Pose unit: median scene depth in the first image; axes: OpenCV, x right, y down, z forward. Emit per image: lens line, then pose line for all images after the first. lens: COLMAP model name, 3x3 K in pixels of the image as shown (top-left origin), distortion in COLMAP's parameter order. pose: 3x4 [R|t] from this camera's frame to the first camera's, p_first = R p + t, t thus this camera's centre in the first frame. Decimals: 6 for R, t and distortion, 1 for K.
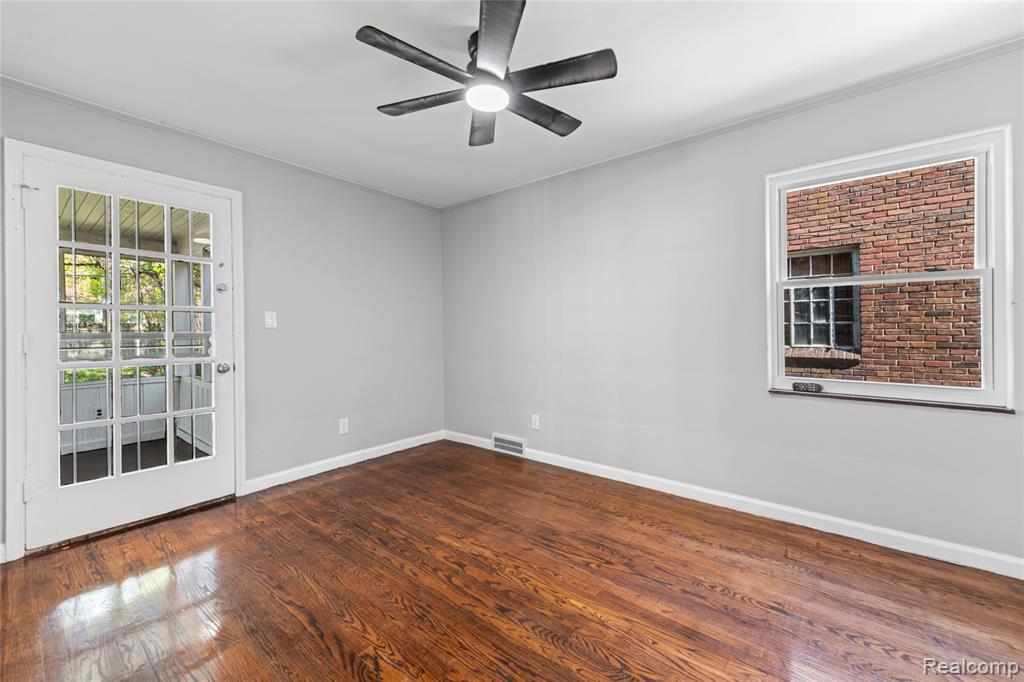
lens RADIAL K [[414.7, 0, 516.5], [0, 414.7, 335.5], [0, 0, 1]] dist [0.009850, -0.001953]
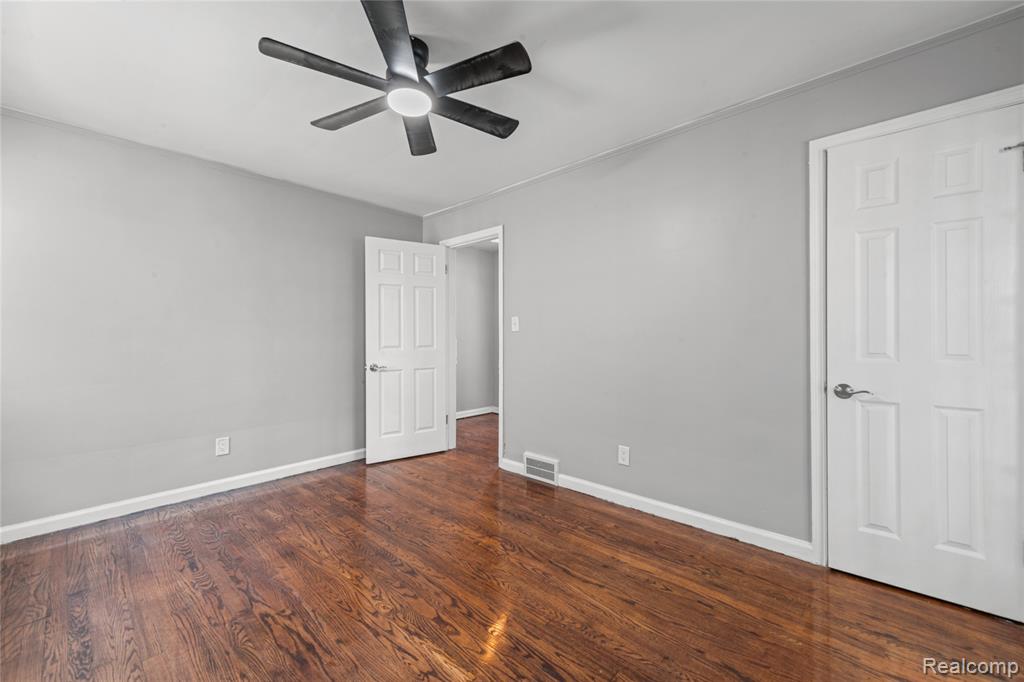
lens RADIAL K [[414.7, 0, 515.8], [0, 414.7, 331.3], [0, 0, 1]] dist [0.009850, -0.001953]
pose [[-0.997961, 0.011230, 0.062832, -0.329107], [0.011194, 0.999937, -0.000915, -0.021520], [-0.062838, -0.000210, -0.998024, 1.734634]]
